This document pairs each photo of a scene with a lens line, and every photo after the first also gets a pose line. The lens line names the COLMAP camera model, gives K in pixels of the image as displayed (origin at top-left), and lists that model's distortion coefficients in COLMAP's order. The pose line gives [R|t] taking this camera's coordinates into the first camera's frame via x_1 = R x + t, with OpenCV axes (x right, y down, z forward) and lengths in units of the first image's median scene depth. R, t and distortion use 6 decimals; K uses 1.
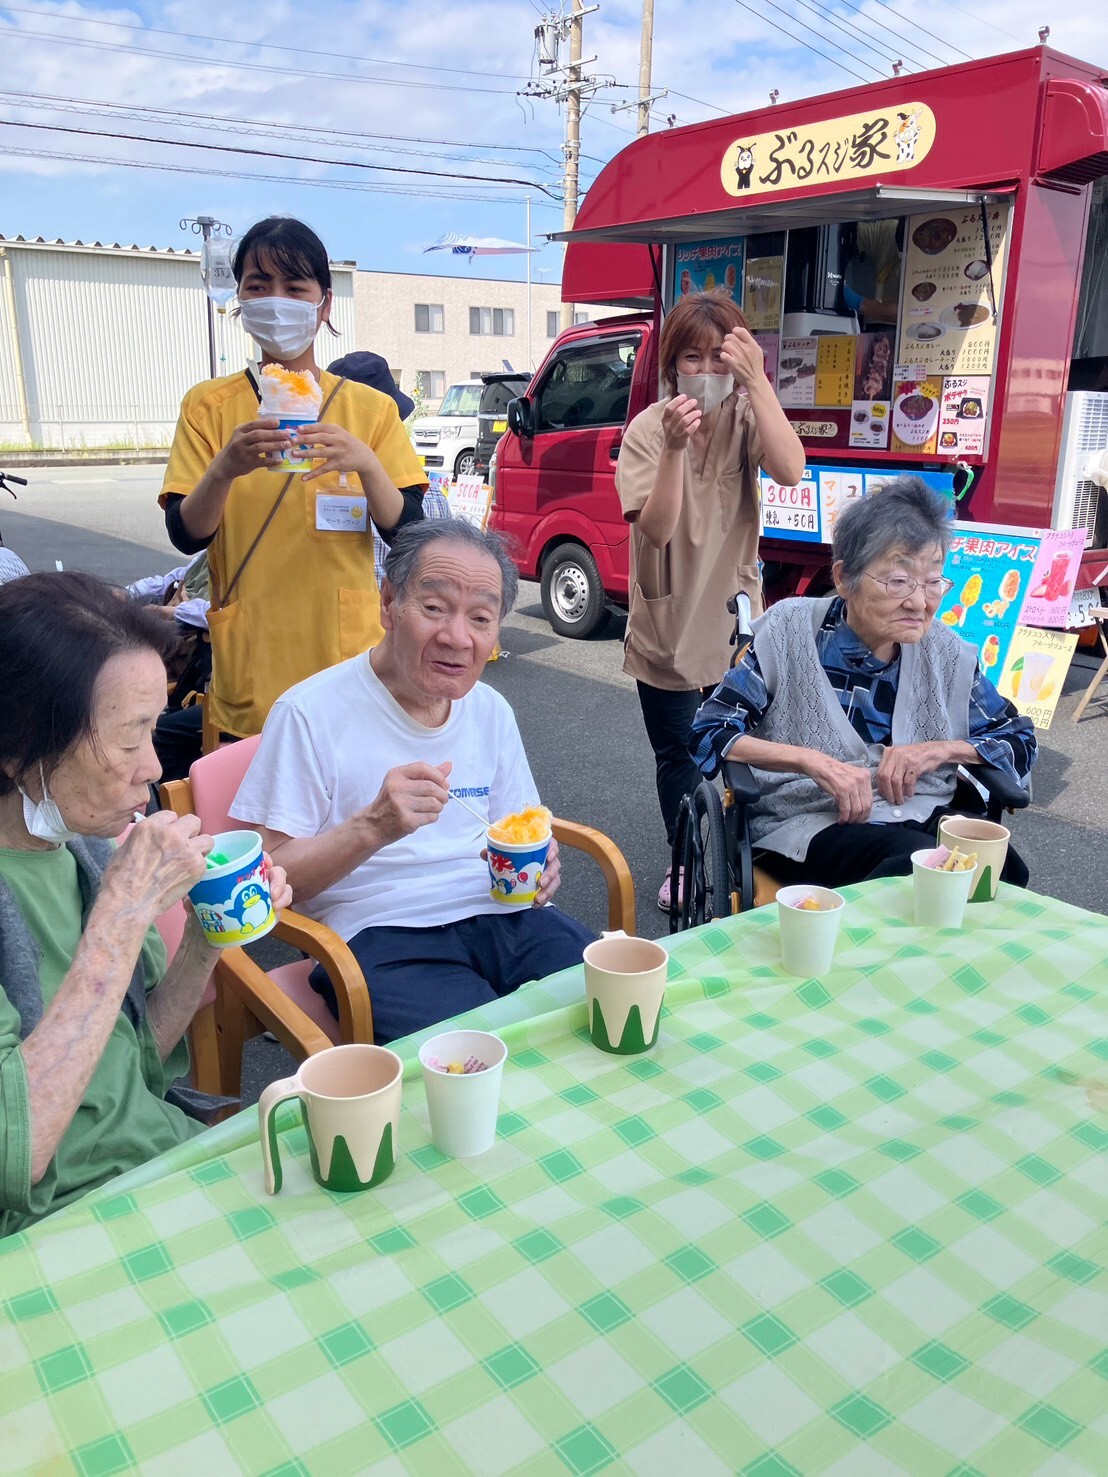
lens RADIAL K [[1228.2, 0, 551.3], [0, 1228.2, 753.1], [0, 0, 1]] dist [0.039211, 0.033477]
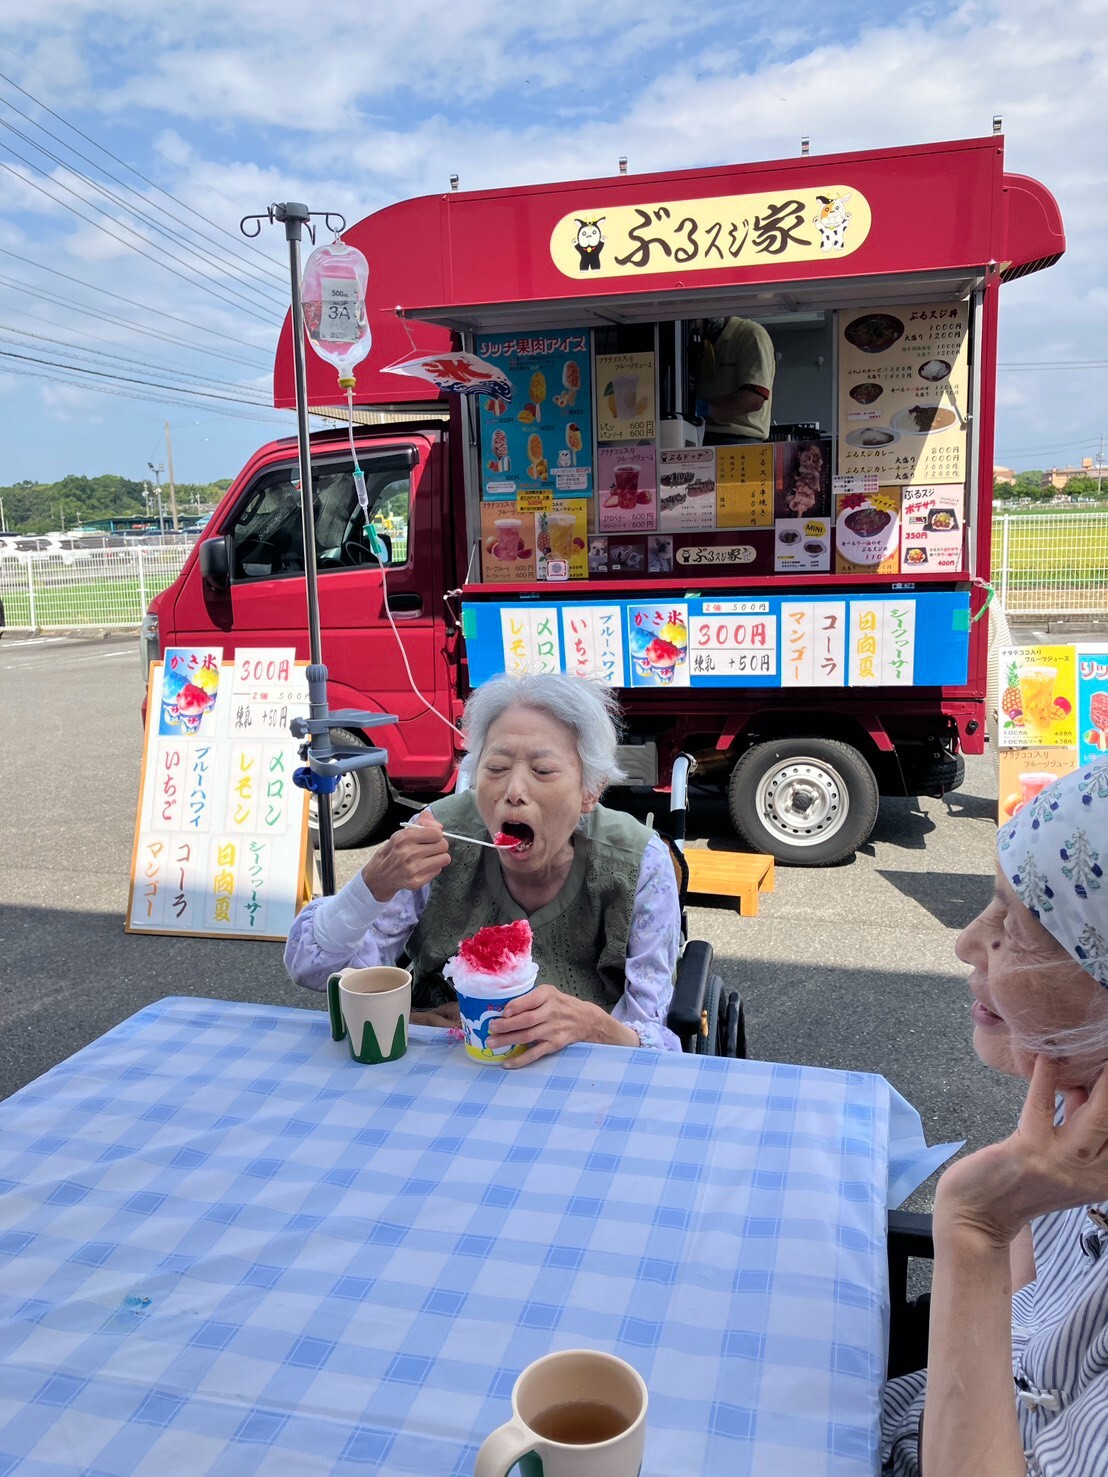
lens RADIAL K [[1228.2, 0, 556.3], [0, 1228.2, 729.8], [0, 0, 1]] dist [0.039211, 0.033477]
pose [[0.781001, -0.137055, 0.609306, -0.411868], [0.214421, 0.975164, -0.055492, -0.133825], [-0.586568, 0.173987, 0.790991, 0.460256]]
